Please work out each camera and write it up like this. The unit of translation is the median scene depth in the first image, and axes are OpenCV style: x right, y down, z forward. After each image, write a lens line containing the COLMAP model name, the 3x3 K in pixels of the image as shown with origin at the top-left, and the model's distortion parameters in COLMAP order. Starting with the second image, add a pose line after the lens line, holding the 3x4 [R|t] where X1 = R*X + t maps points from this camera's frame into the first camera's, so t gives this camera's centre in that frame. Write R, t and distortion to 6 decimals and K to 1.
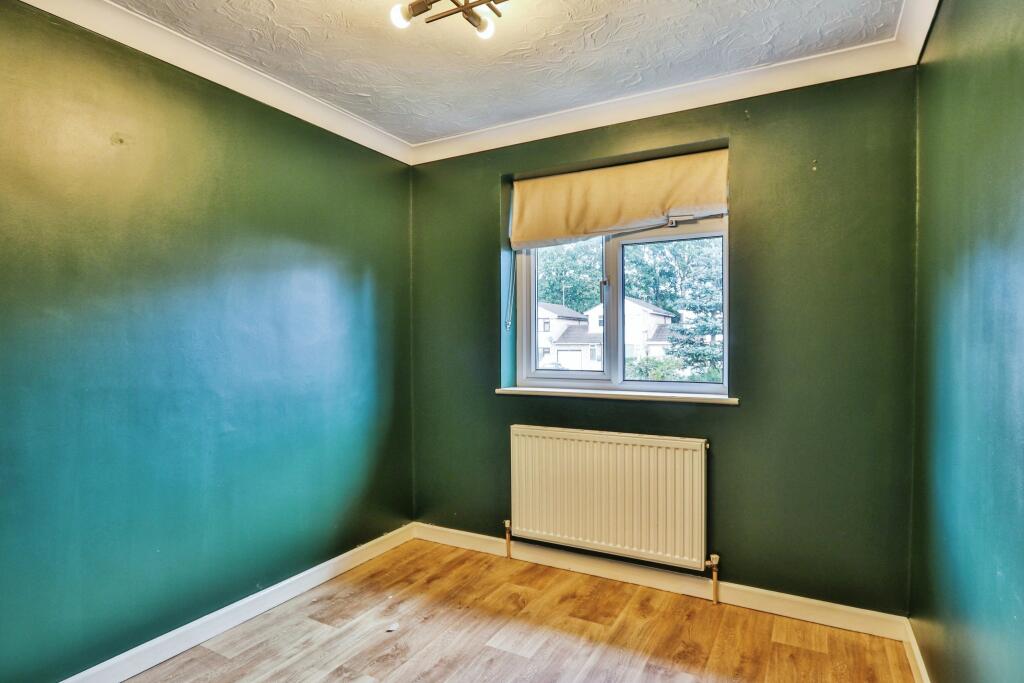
lens RADIAL K [[543.9, 0, 512.0], [0, 543.9, 341.5], [0, 0, 1]] dist [0.001188, -0.000758]
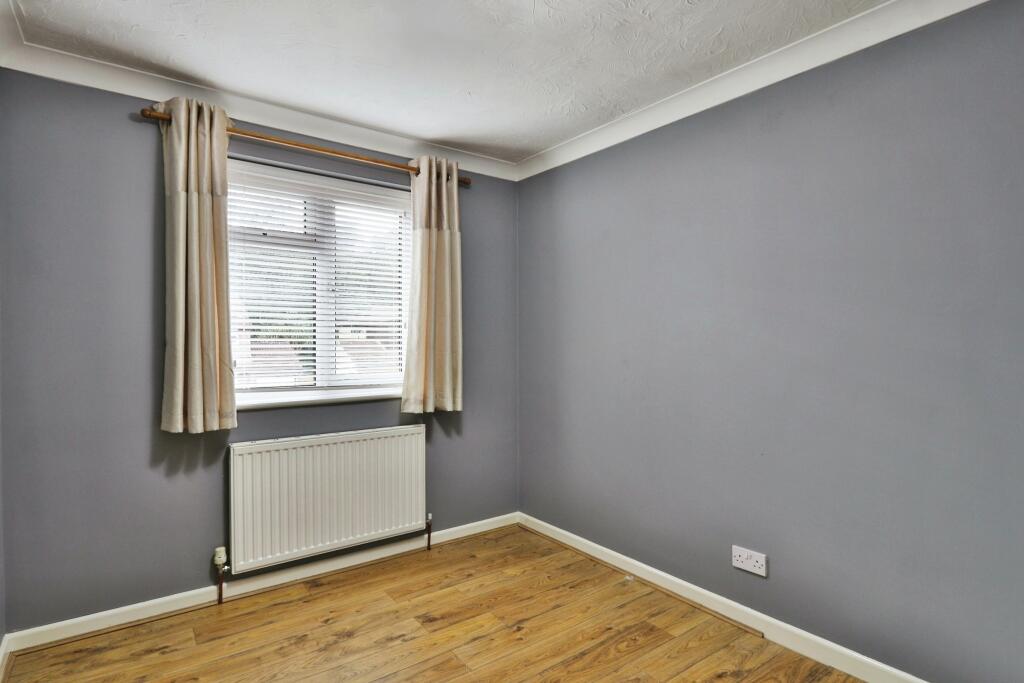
lens RADIAL K [[543.9, 0, 512.0], [0, 543.9, 341.5], [0, 0, 1]] dist [0.001188, -0.000758]
pose [[0.409057, -0.006896, 0.912483, -0.700462], [-0.003312, 0.999954, 0.009042, -0.019105], [-0.912503, -0.006721, 0.409015, 0.306650]]
